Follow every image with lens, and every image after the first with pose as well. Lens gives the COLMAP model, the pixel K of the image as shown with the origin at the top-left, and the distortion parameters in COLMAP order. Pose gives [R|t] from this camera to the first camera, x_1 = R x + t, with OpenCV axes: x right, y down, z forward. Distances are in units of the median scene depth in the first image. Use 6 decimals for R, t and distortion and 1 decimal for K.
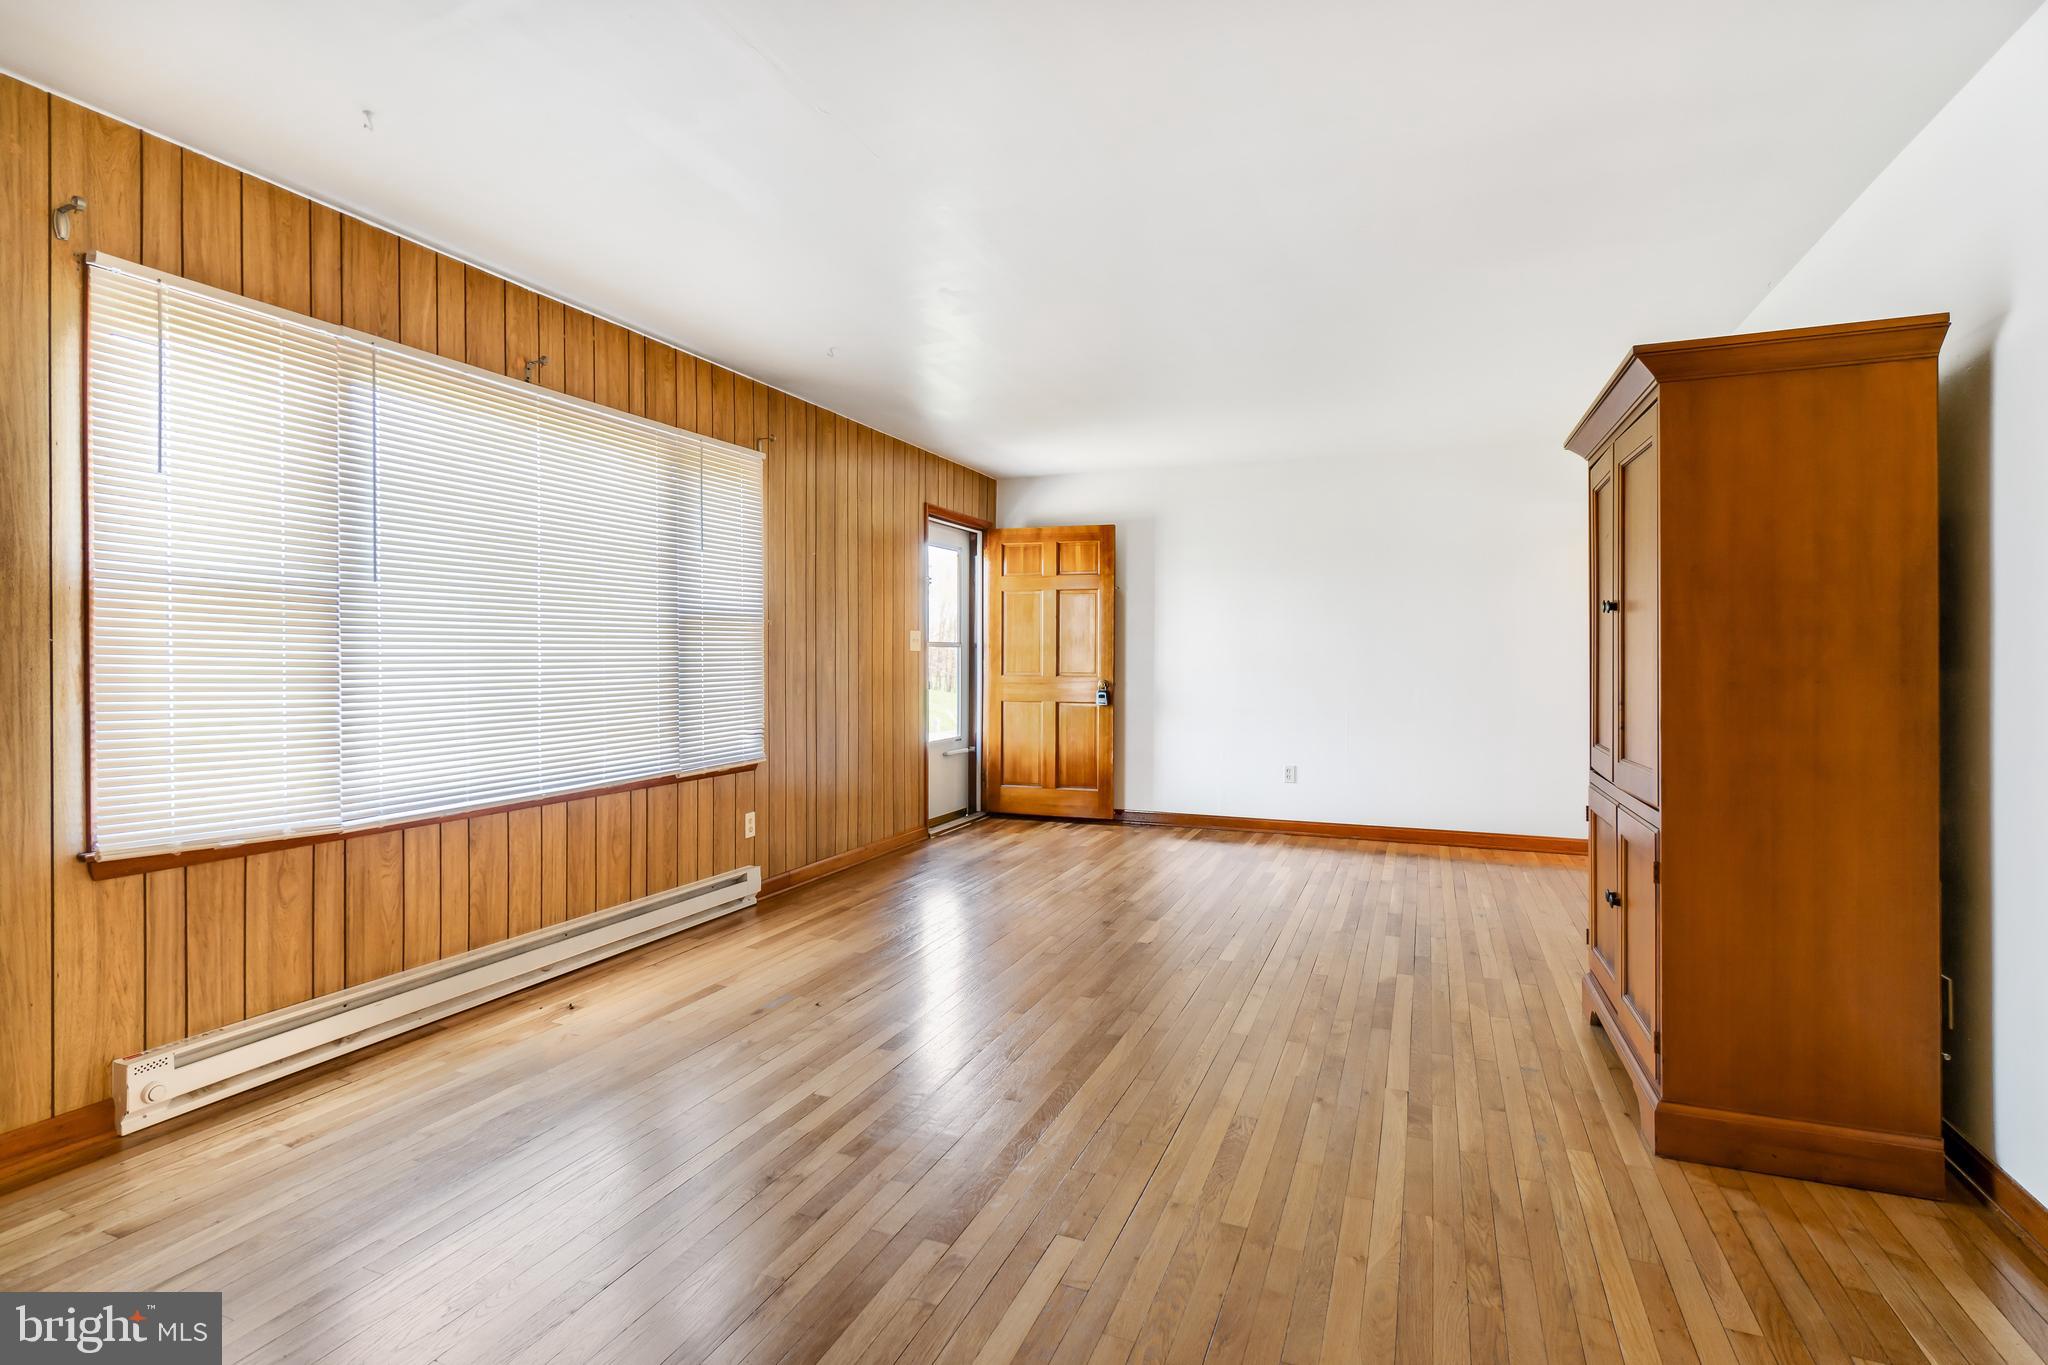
lens RADIAL K [[1019.4, 0, 1026.7], [0, 1019.4, 653.2], [0, 0, 1]] dist [-0.001087, -0.000329]
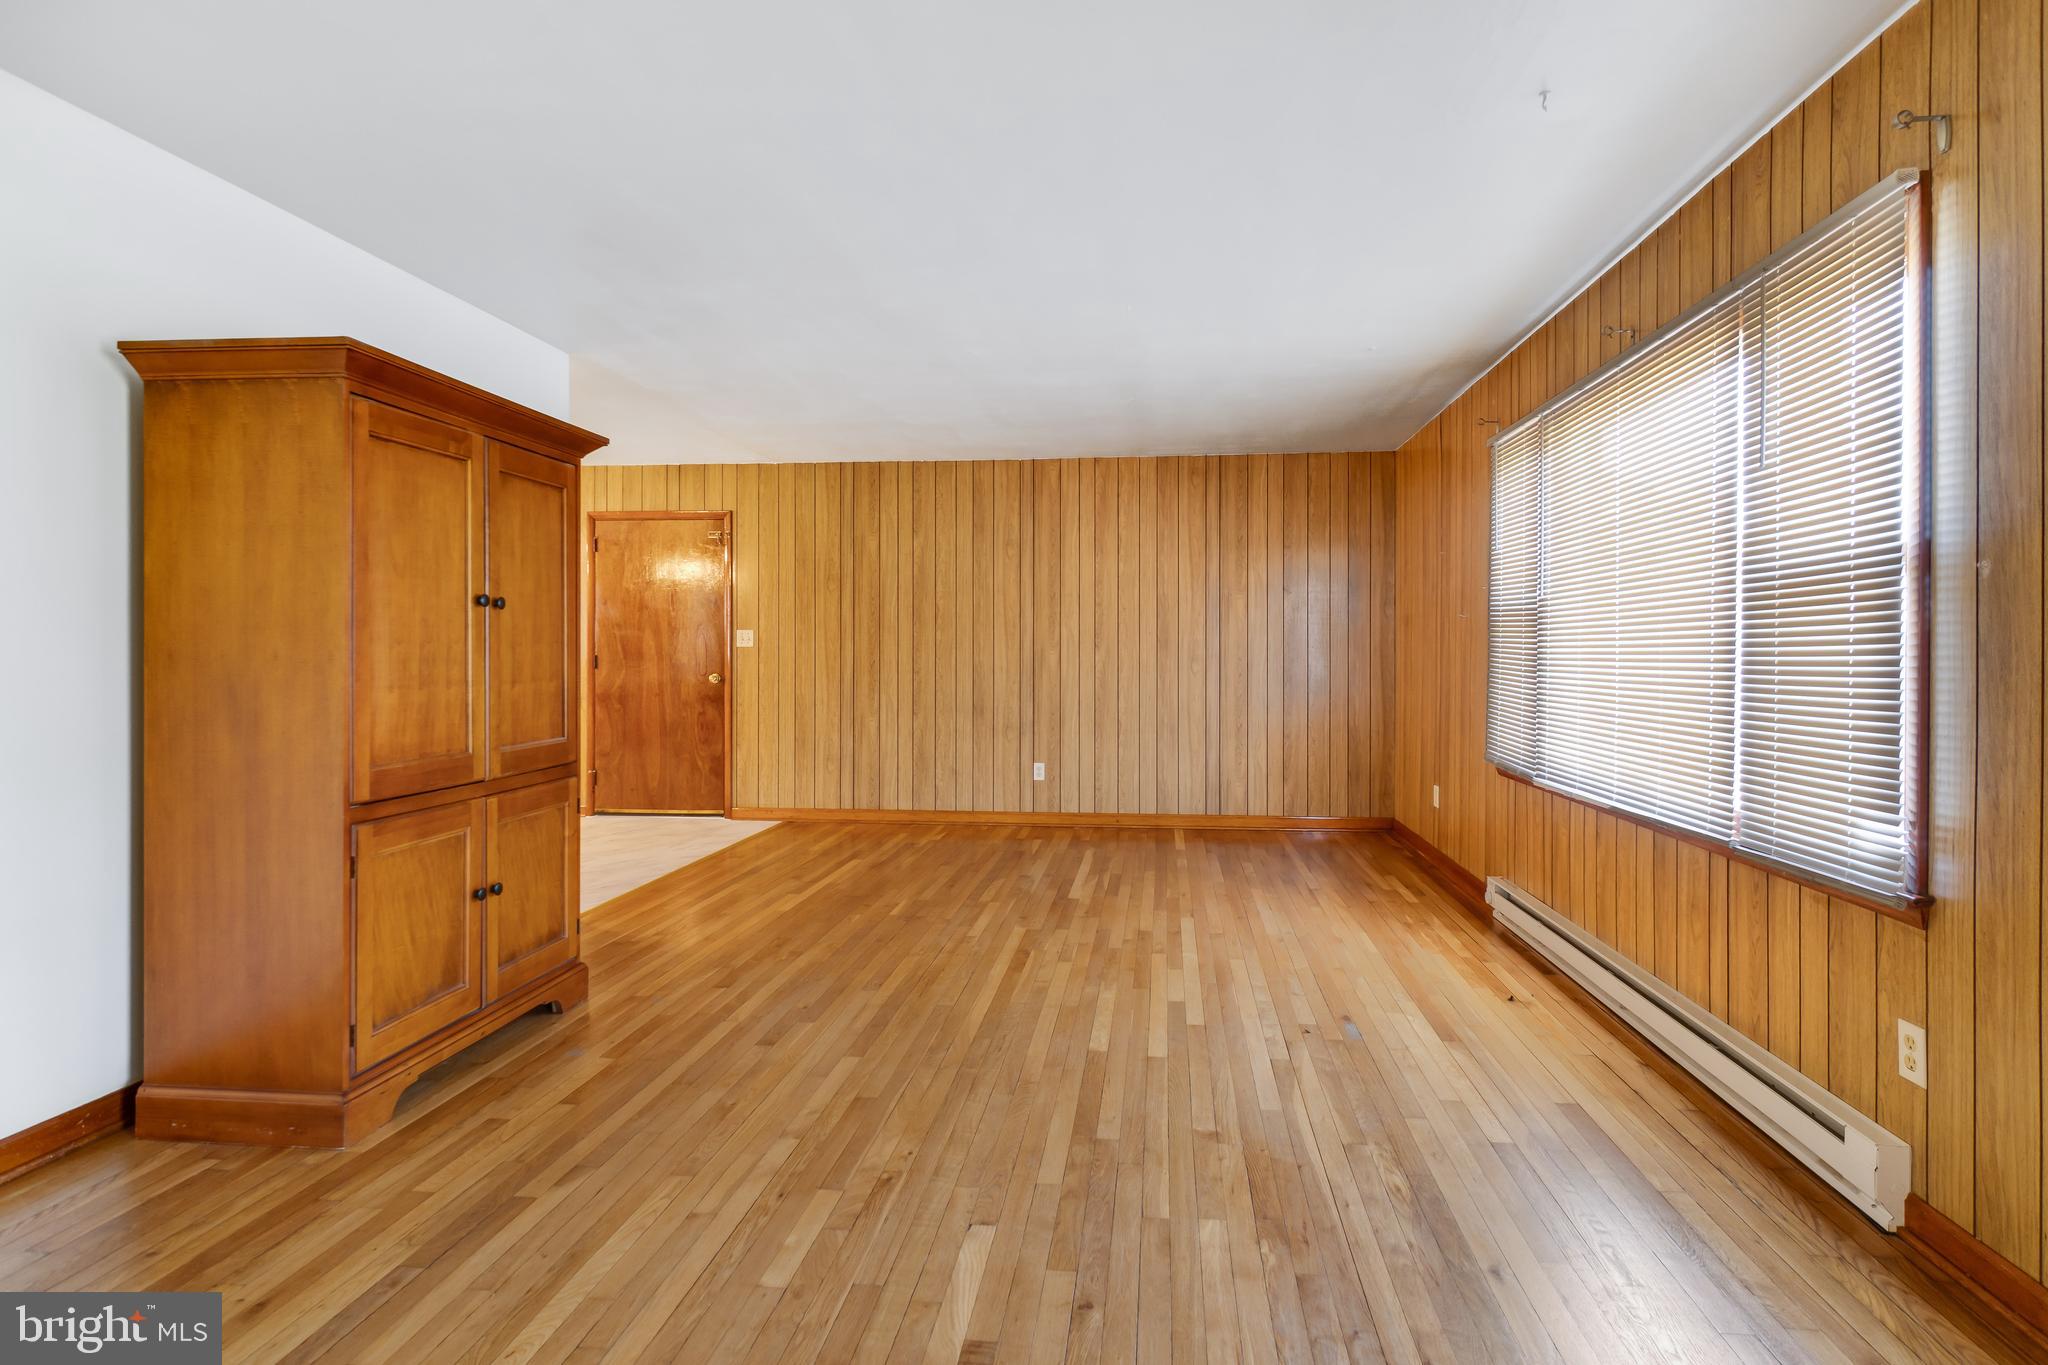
lens RADIAL K [[1019.4, 0, 1026.7], [0, 1019.4, 653.2], [0, 0, 1]] dist [-0.001087, -0.000329]
pose [[-0.969887, -0.003355, -0.243532, 0.242900], [-0.004340, 0.999984, 0.003508, 0.001571], [0.243517, 0.004459, -0.969886, 1.679051]]
